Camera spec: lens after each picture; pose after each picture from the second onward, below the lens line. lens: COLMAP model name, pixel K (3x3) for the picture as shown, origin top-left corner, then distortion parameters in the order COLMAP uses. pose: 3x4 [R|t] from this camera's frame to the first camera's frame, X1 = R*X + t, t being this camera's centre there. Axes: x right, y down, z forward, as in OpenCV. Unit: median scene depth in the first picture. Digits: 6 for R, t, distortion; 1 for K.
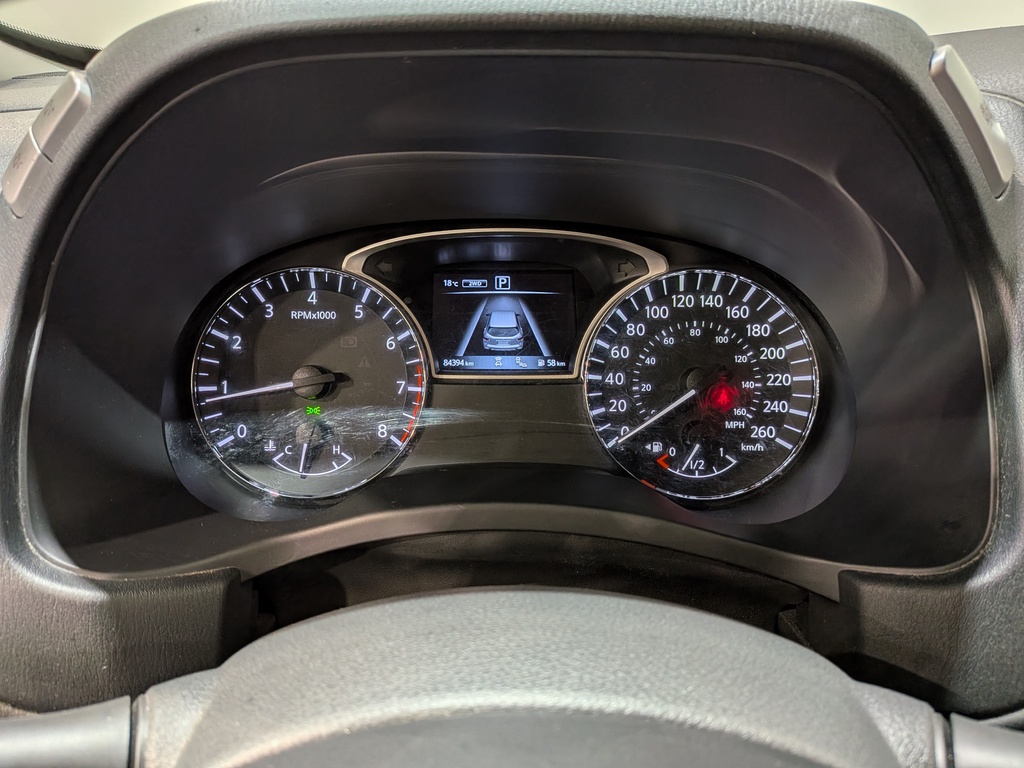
lens RADIAL K [[756.0, 0, 481.4], [0, 756.0, 375.2], [0, 0, 1]] dist [0.063080, -0.119087]
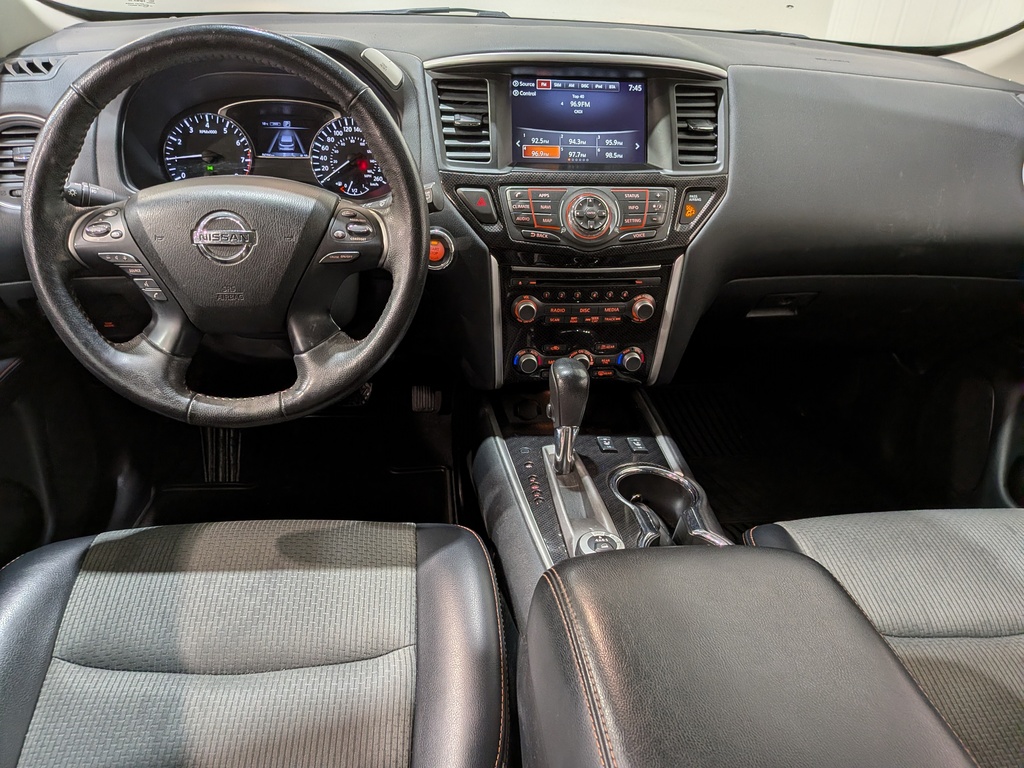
lens RADIAL K [[756.0, 0, 496.2], [0, 756.0, 403.6], [0, 0, 1]] dist [0.063080, -0.119087]
pose [[0.992693, -0.024059, 0.118245, 0.451318], [0.005649, 0.988112, 0.153630, 0.464956], [-0.120535, -0.151839, 0.981028, -1.927672]]
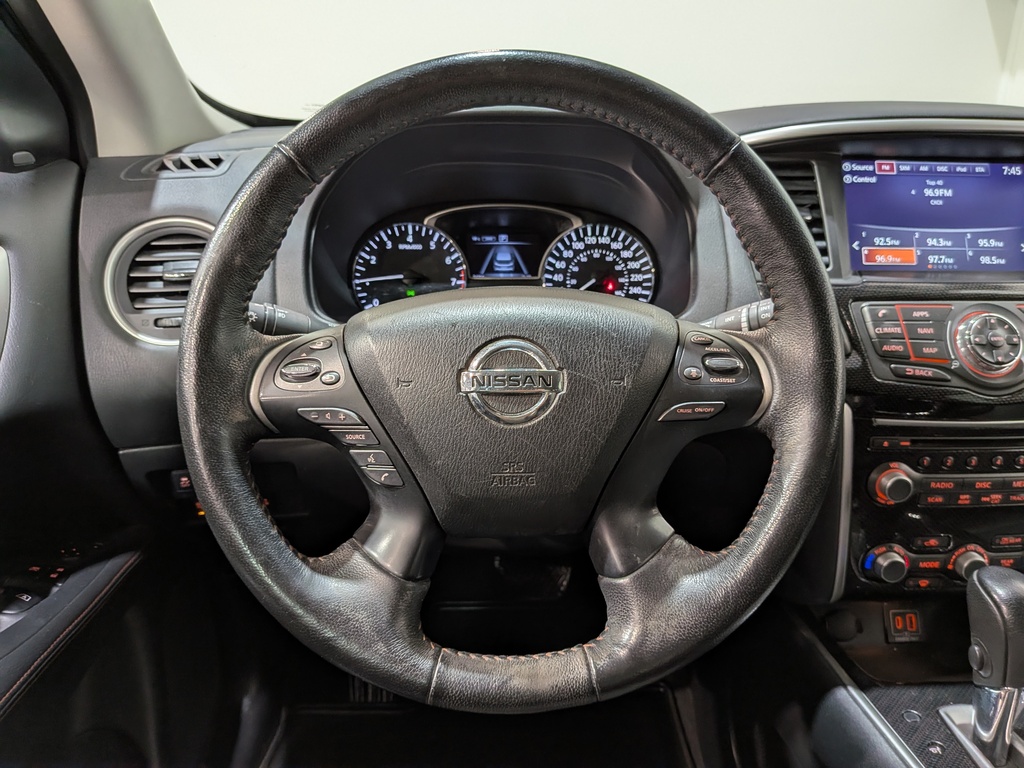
lens RADIAL K [[756.0, 0, 517.2], [0, 756.0, 393.9], [0, 0, 1]] dist [0.063080, -0.119087]
pose [[0.999182, -0.009697, 0.039248, -0.018411], [0.011521, 0.998851, -0.046519, 0.414798], [-0.038752, 0.046933, 0.998146, -1.034000]]
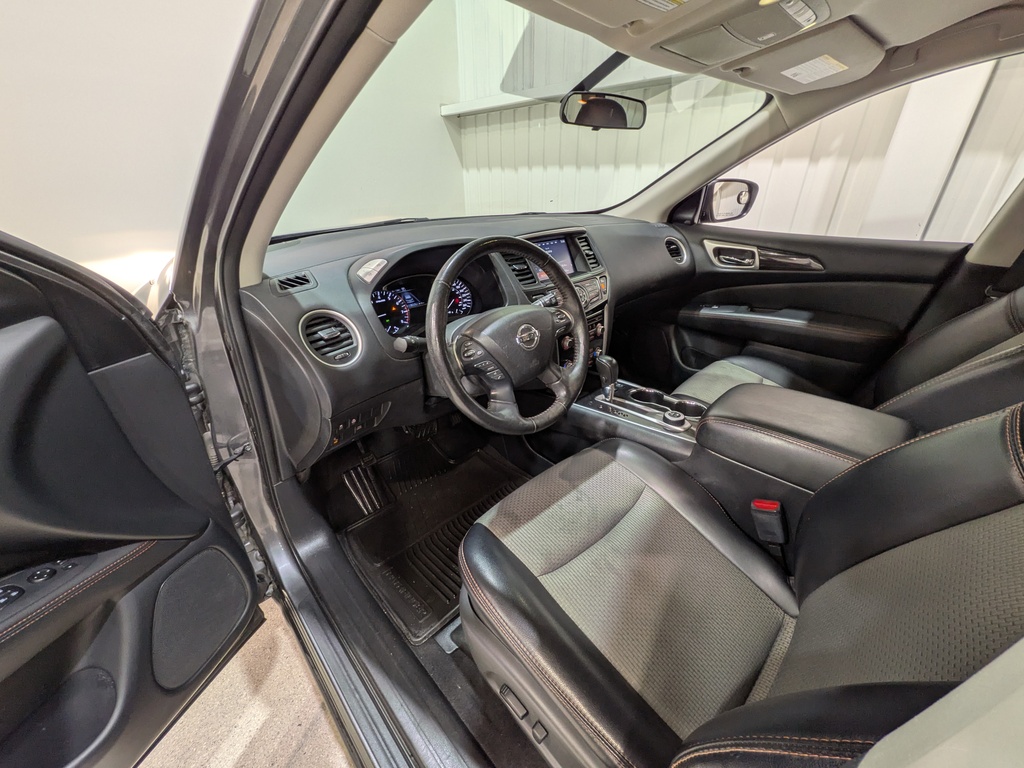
lens RADIAL K [[410.2, 0, 520.2], [0, 410.2, 378.1], [0, 0, 1]] dist [-0.001603, -0.000497]
pose [[0.708743, -0.319930, 0.628751, -1.353333], [0.280930, 0.945534, 0.164449, 0.195631], [-0.647118, 0.060083, 0.760019, -1.448952]]
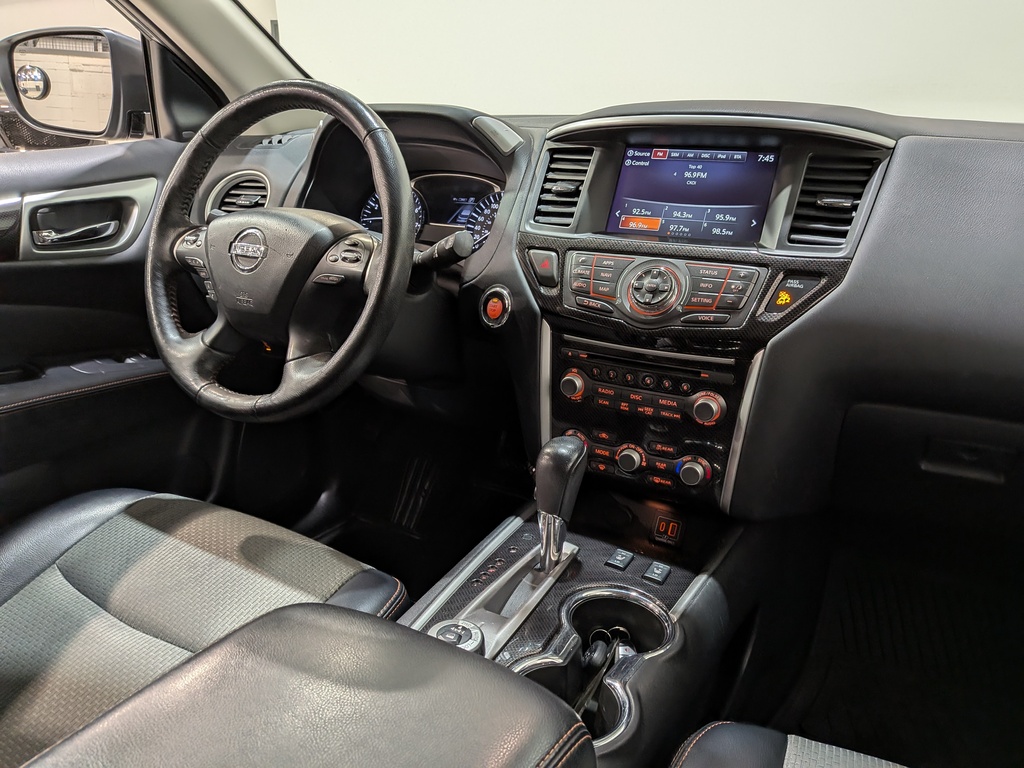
lens RADIAL K [[756.0, 0, 504.1], [0, 756.0, 411.0], [0, 0, 1]] dist [0.063080, -0.119087]
pose [[0.873537, 0.181304, -0.451733, 1.716596], [-0.188721, 0.981602, 0.029028, 0.594901], [0.448685, 0.059895, 0.891681, -1.521565]]
